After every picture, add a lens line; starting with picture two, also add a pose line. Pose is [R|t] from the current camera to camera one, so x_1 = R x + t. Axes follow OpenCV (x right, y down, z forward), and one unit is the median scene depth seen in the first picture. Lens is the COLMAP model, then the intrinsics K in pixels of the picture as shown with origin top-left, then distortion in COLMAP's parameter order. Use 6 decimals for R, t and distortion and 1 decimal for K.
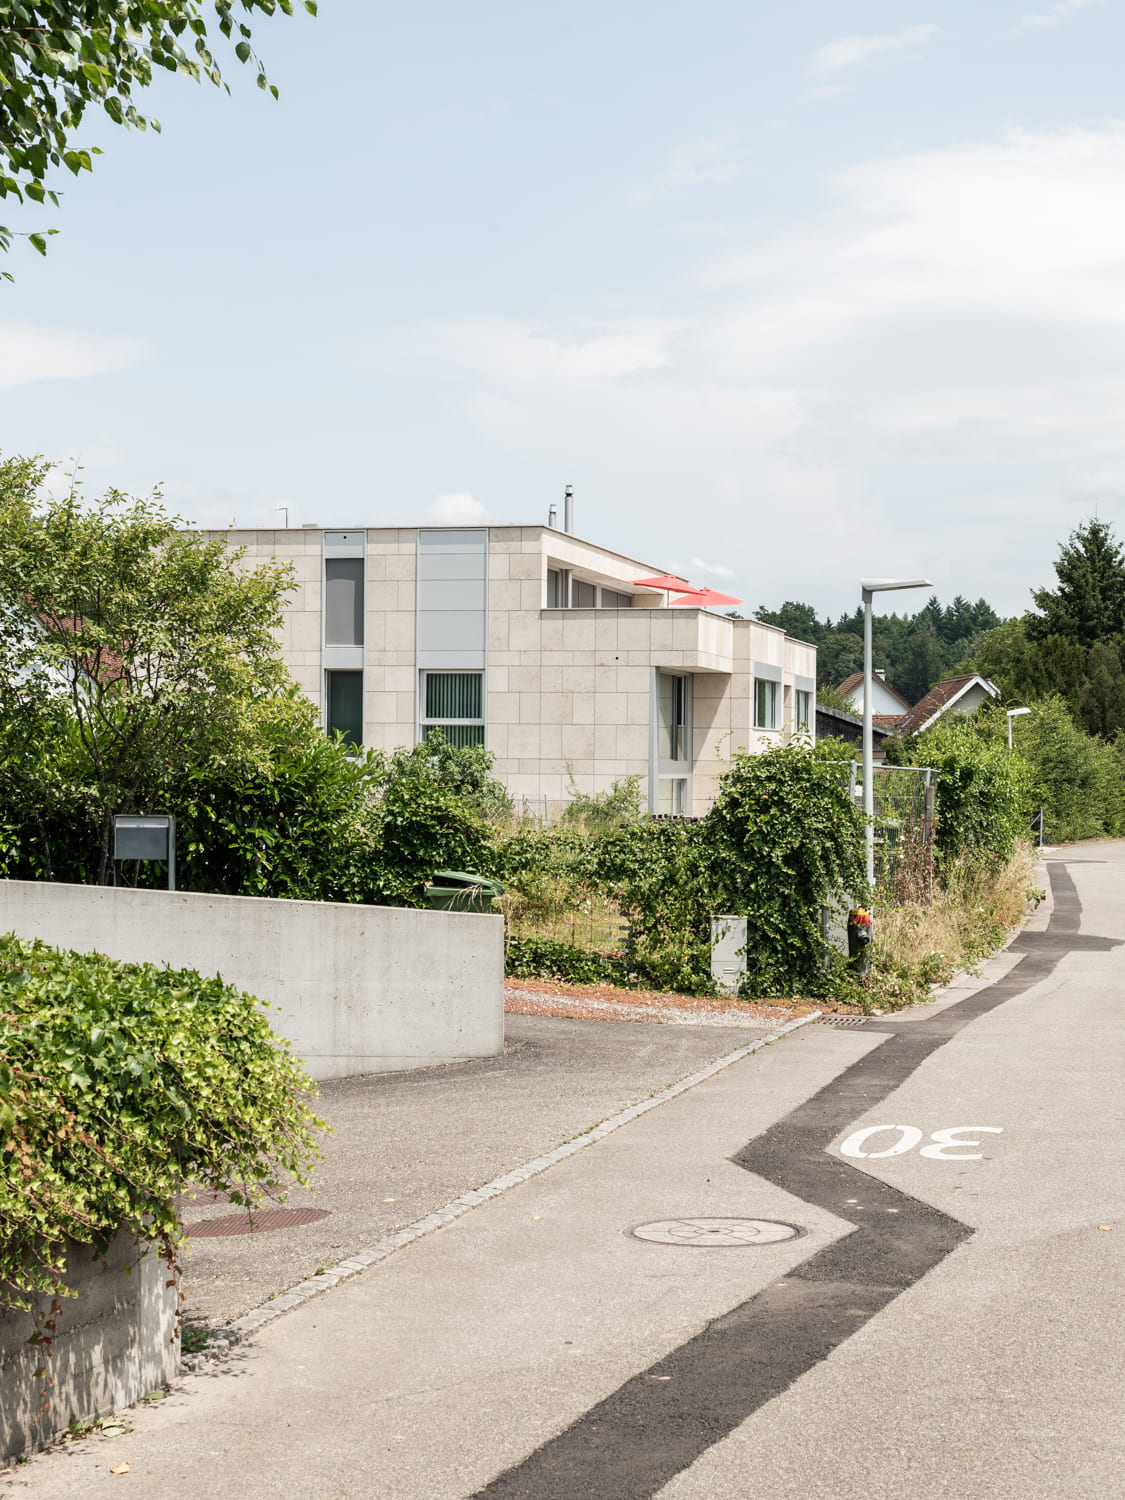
lens RADIAL K [[2570.2, 0, 562.5], [0, 2570.2, 750.0], [0, 0, 1]] dist [-0.017307, -0.012707]
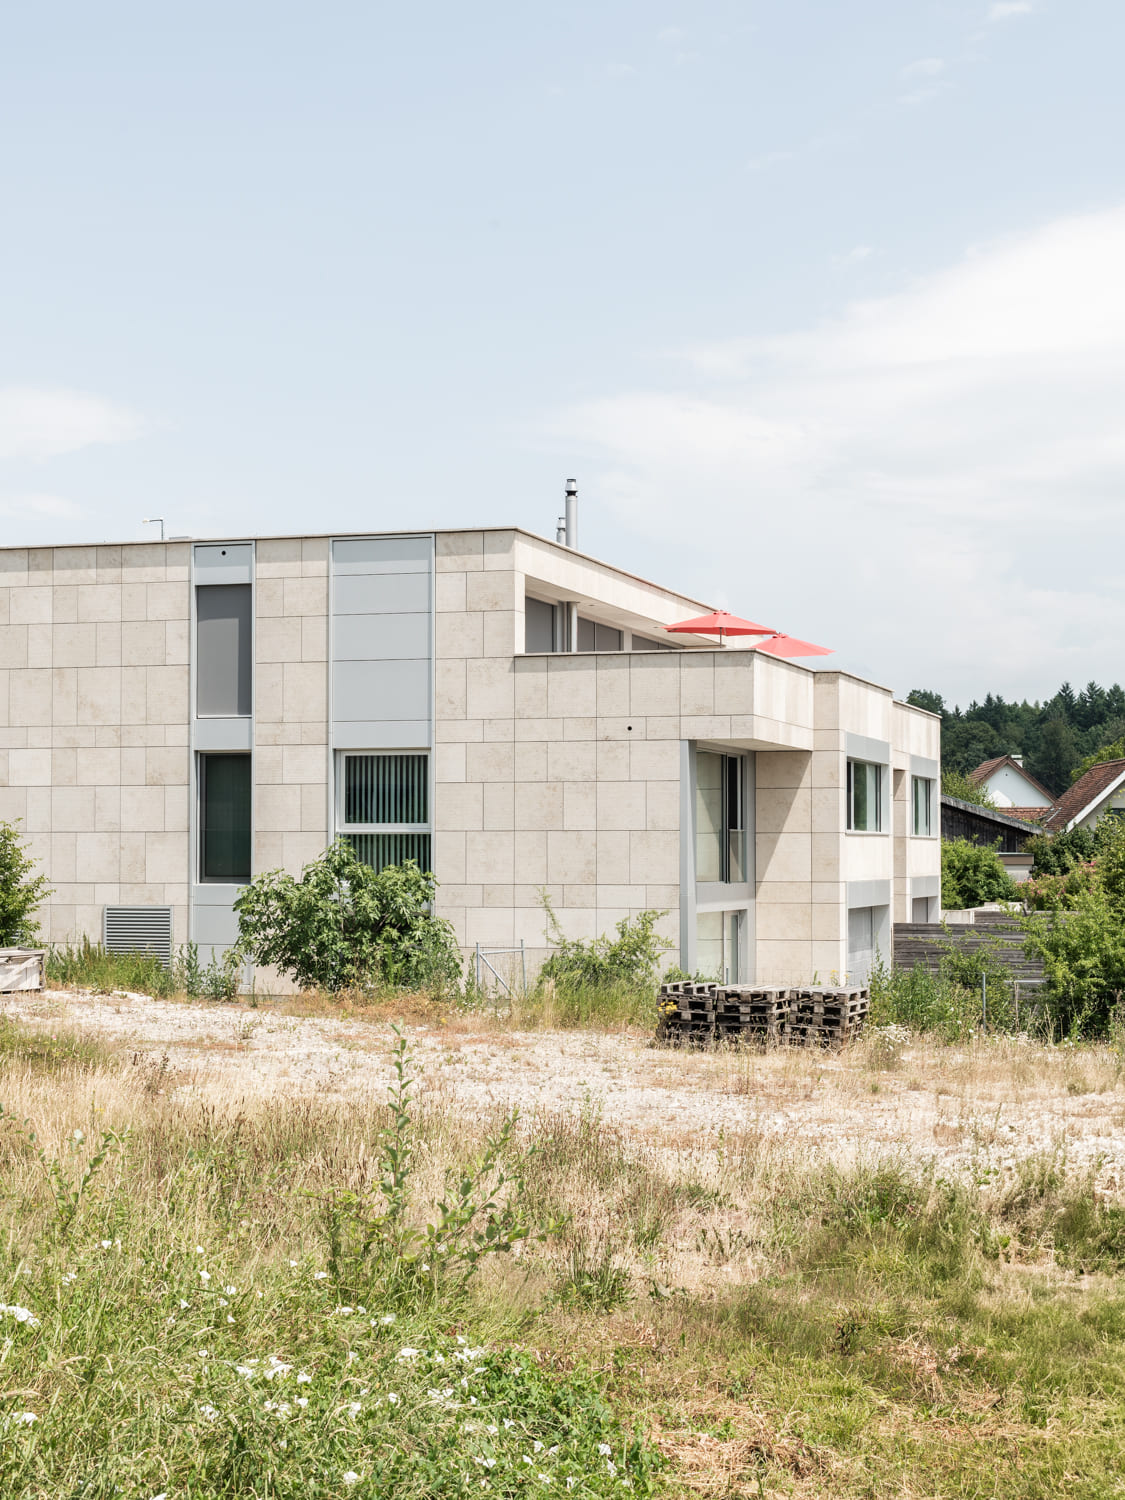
lens RADIAL K [[2570.2, 0, 562.5], [0, 2570.2, 750.0], [0, 0, 1]] dist [-0.017307, -0.012707]
pose [[0.998694, -0.012574, -0.049522, 0.035514], [0.010740, 0.999252, -0.037139, -0.006089], [0.049952, 0.036559, 0.998082, 0.341032]]
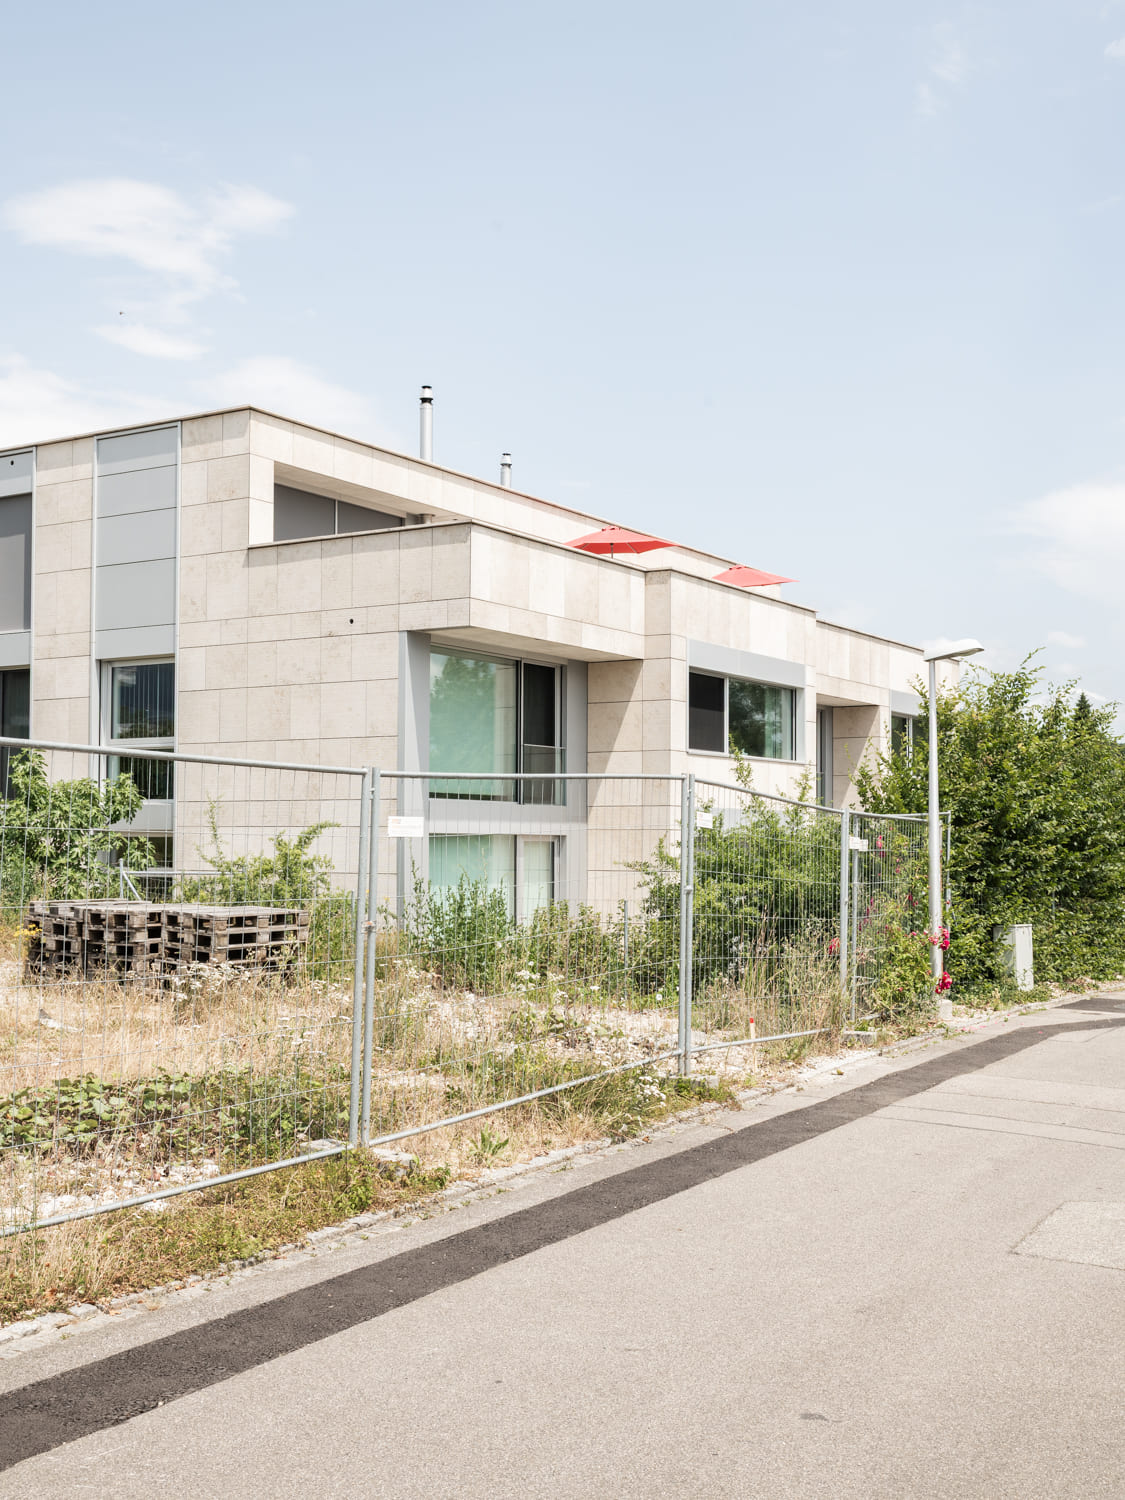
lens RADIAL K [[1817.9, 0, 562.5], [0, 1817.9, 750.0], [0, 0, 1]] dist [-0.174300, -0.015900]
pose [[0.956933, -0.022124, -0.289466, 0.176663], [0.007929, 0.998712, -0.050119, 0.012842], [0.290202, 0.045666, 0.955875, 0.615575]]
